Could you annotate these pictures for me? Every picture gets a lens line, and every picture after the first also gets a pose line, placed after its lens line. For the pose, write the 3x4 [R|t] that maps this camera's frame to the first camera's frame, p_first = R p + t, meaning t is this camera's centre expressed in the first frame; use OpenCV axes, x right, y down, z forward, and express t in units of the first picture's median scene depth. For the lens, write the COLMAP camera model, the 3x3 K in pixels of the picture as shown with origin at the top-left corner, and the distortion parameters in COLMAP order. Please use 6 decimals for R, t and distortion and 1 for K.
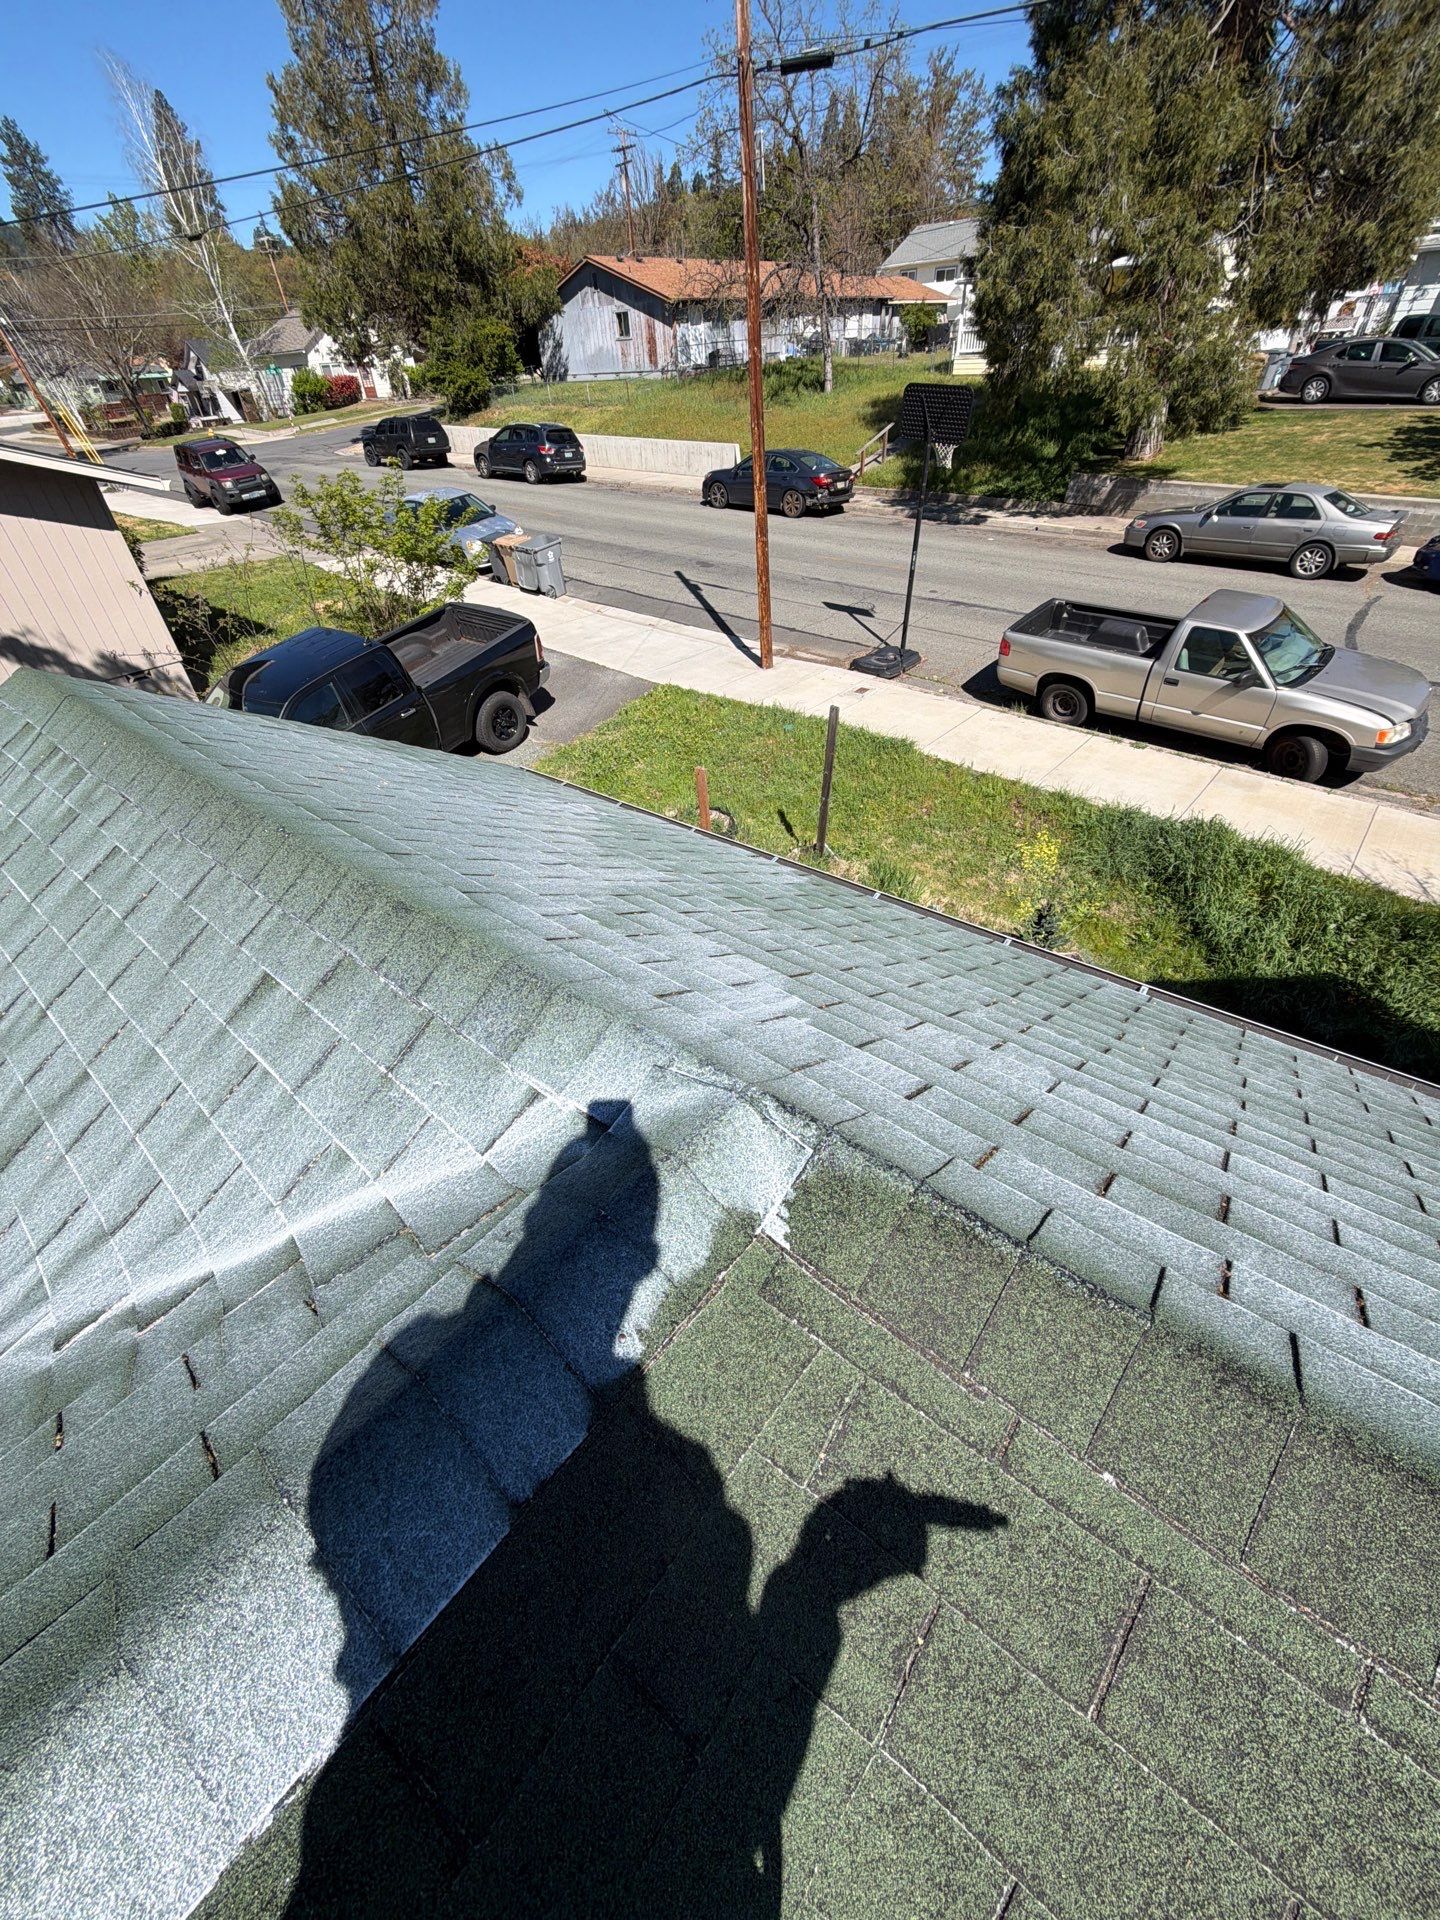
lens RADIAL K [[759.9, 0, 720.0], [0, 759.9, 960.0], [0, 0, 1]] dist [-0.001314, 0.000049]
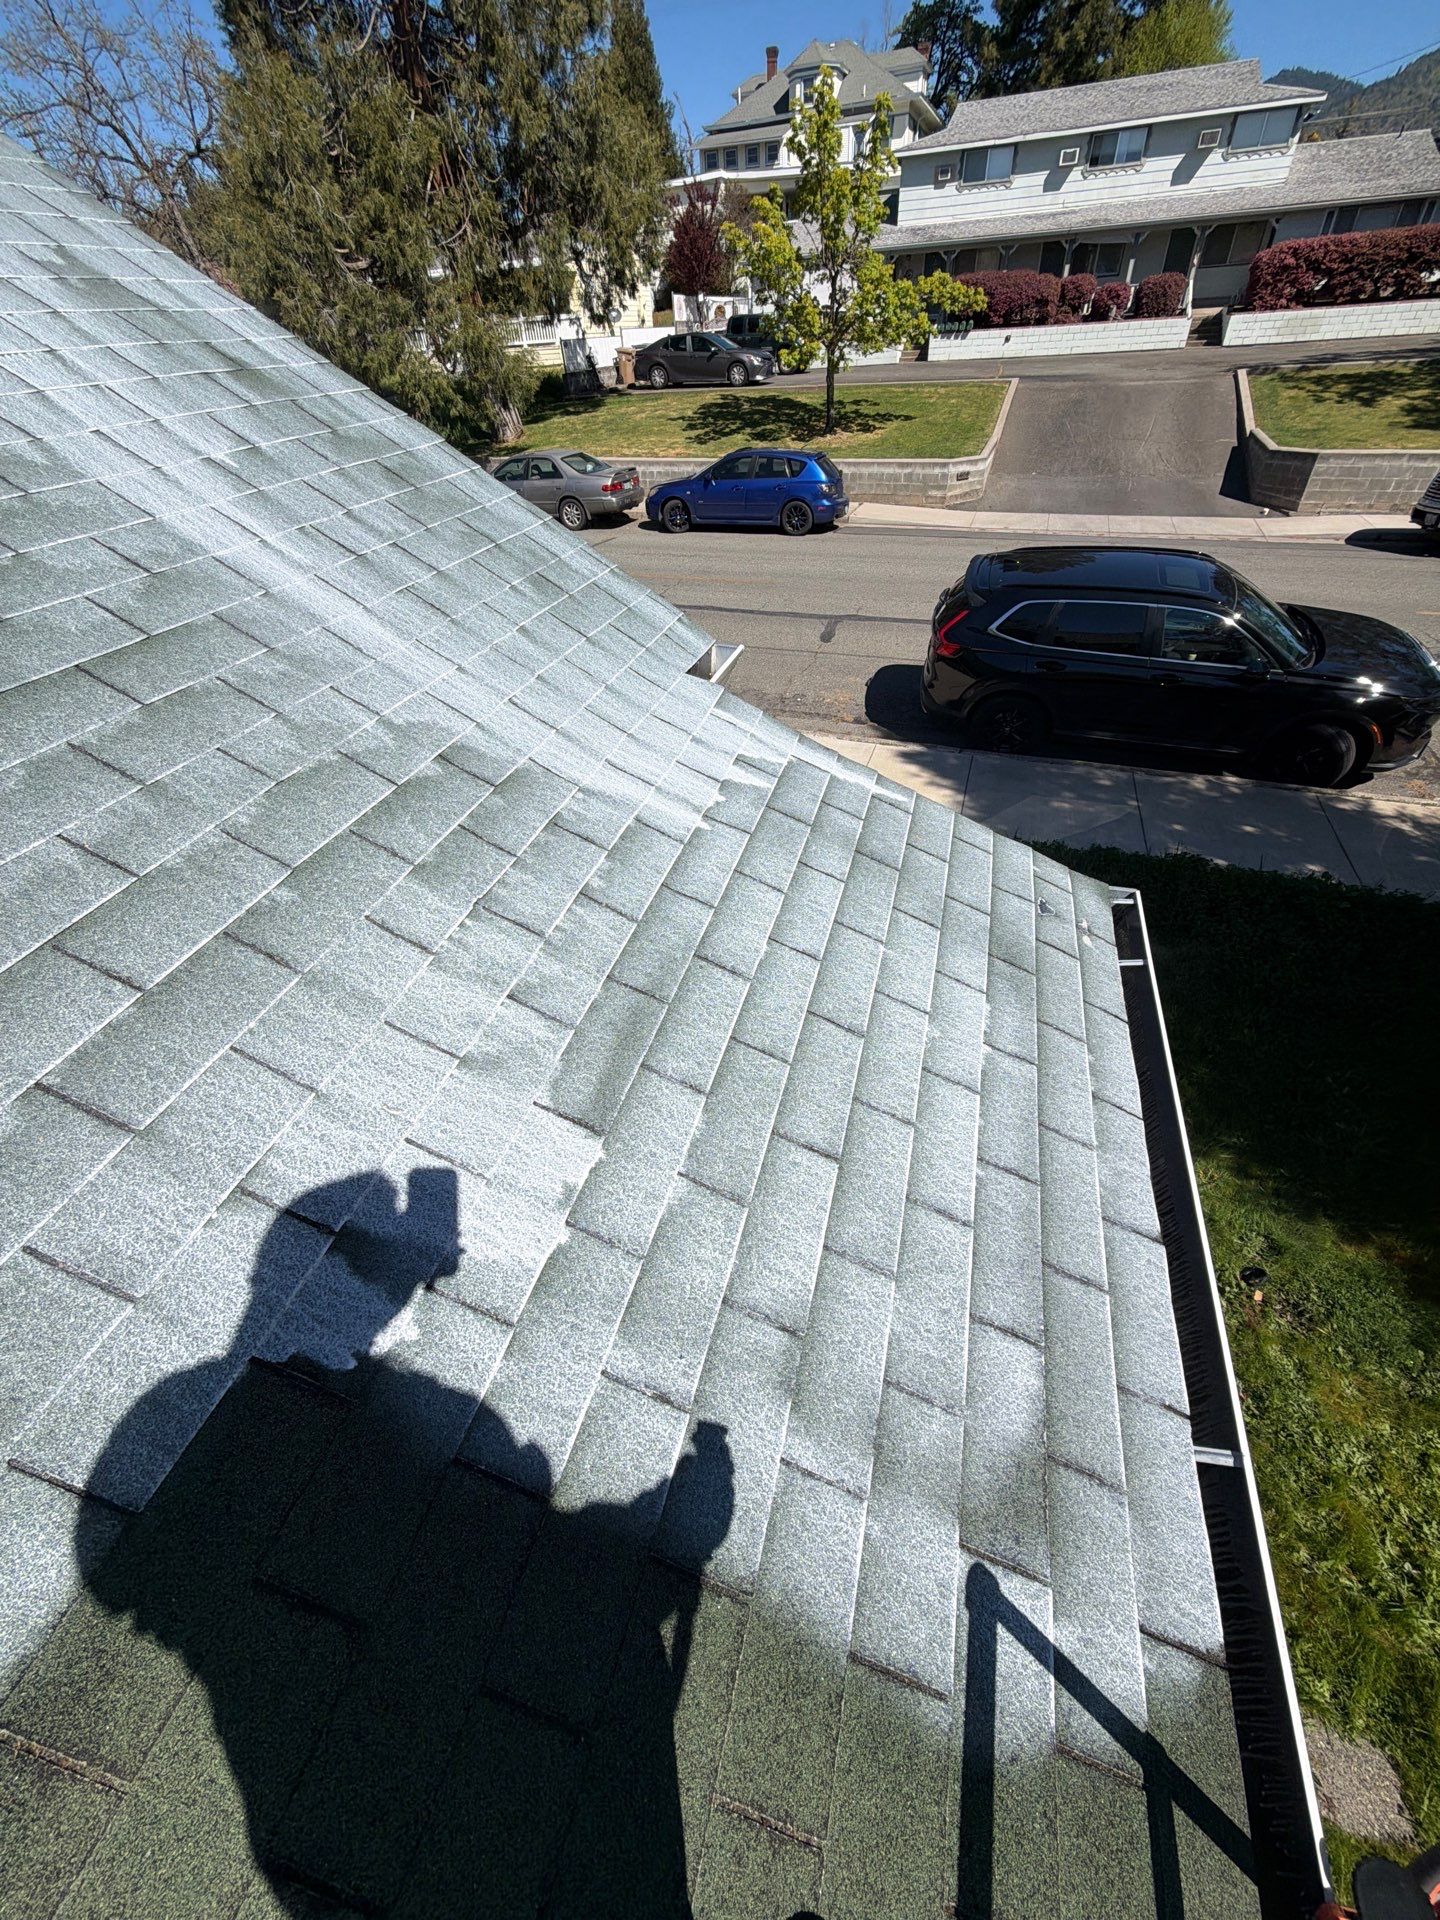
lens RADIAL K [[759.9, 0, 720.0], [0, 759.9, 960.0], [0, 0, 1]] dist [-0.001314, 0.000049]
pose [[0.927146, -0.238708, 0.288823, 0.311929], [0.242026, 0.969955, 0.024731, 0.103993], [-0.286048, 0.046974, 0.957063, -0.093741]]
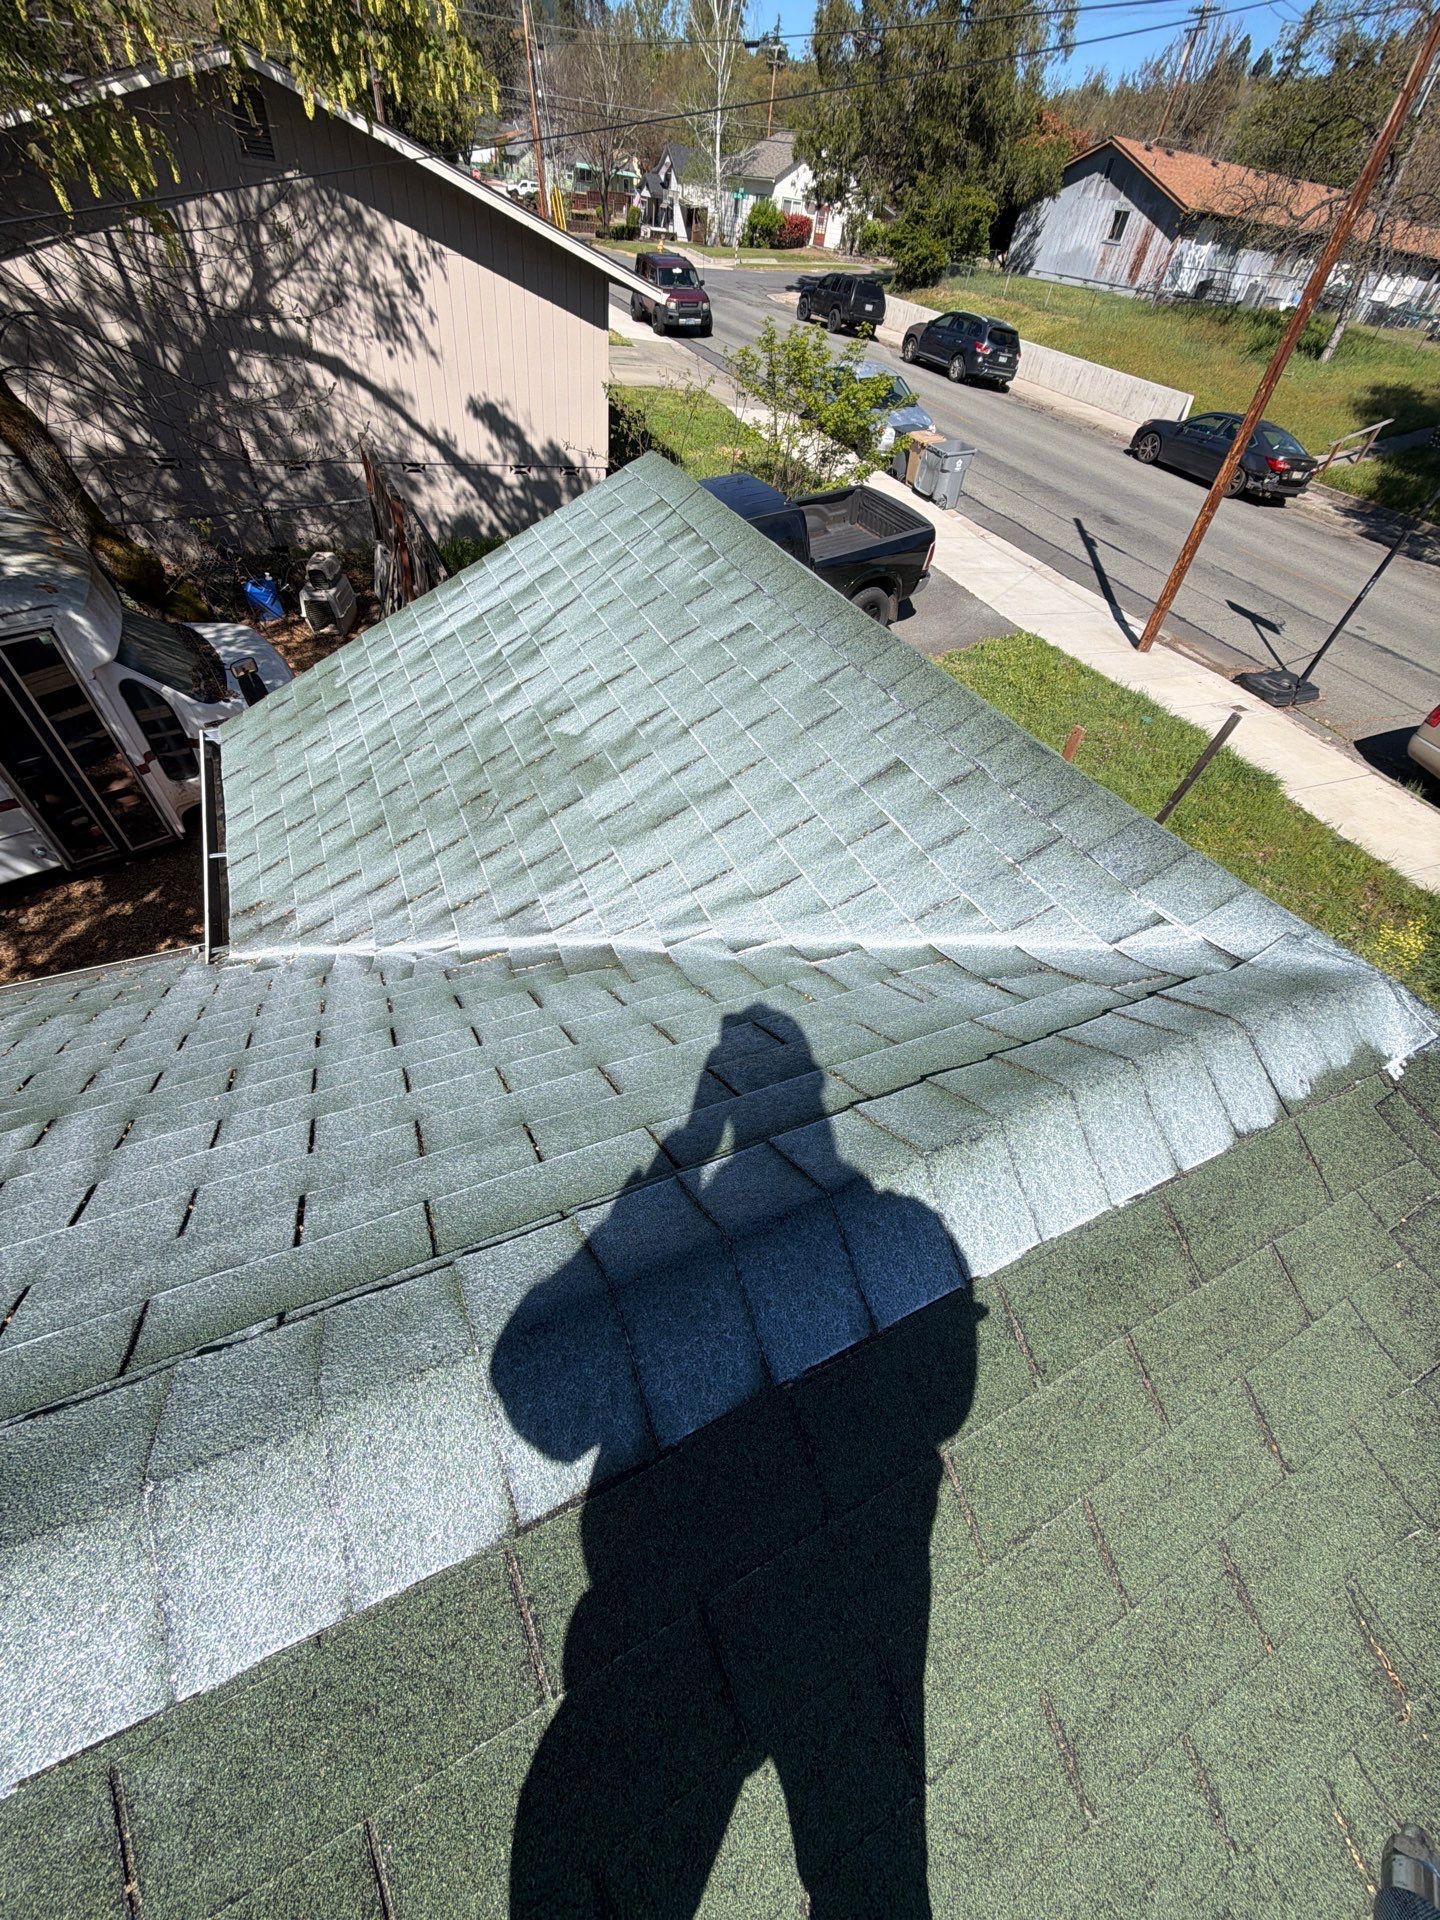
lens RADIAL K [[759.9, 0, 720.0], [0, 759.9, 960.0], [0, 0, 1]] dist [-0.001314, 0.000049]
pose [[0.893648, 0.405475, -0.192309, -0.037510], [-0.385332, 0.912952, 0.134308, 0.020925], [0.230027, -0.045921, 0.972100, -0.025737]]
